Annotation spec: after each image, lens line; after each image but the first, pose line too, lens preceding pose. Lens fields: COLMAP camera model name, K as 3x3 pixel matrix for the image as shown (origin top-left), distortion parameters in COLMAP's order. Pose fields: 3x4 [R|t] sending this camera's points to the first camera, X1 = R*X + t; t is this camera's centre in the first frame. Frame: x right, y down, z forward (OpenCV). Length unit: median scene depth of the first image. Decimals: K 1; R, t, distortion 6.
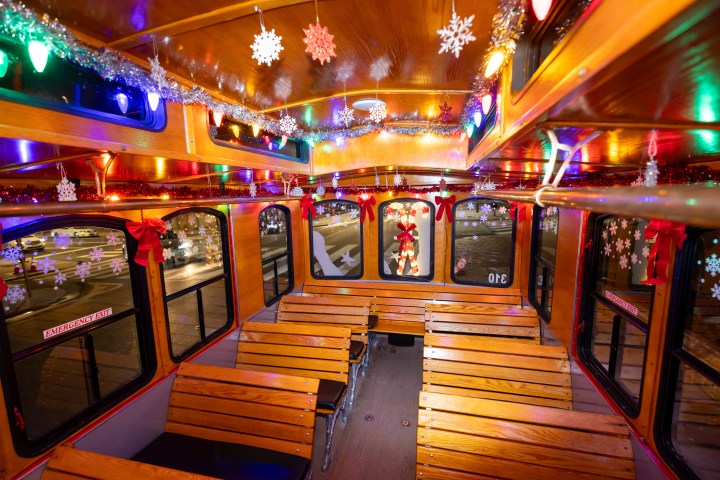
lens RADIAL K [[327.4, 0, 357.7], [0, 327.4, 241.0], [0, 0, 1]] dist [-0.000156, -0.000137]
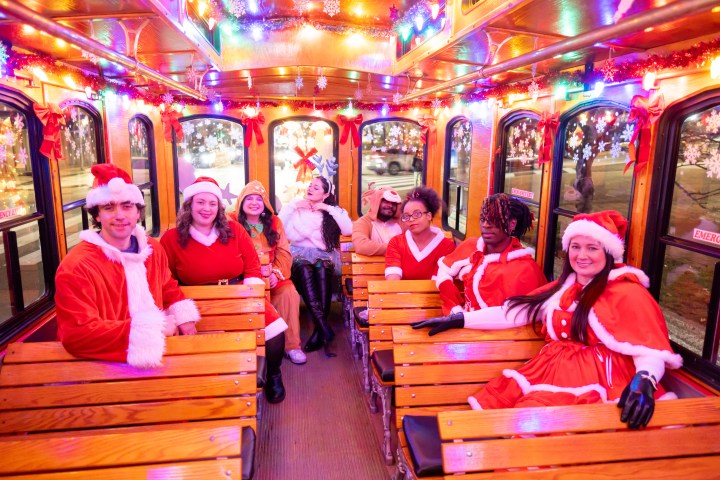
lens RADIAL K [[526.4, 0, 360.0], [0, 526.4, 241.0], [0, 0, 1]] dist [0.009095, -0.001306]
pose [[0.928734, -0.042059, 0.368354, -0.216533], [0.026155, 0.998502, 0.048066, 0.118509], [-0.369824, -0.035007, 0.928442, -0.266942]]
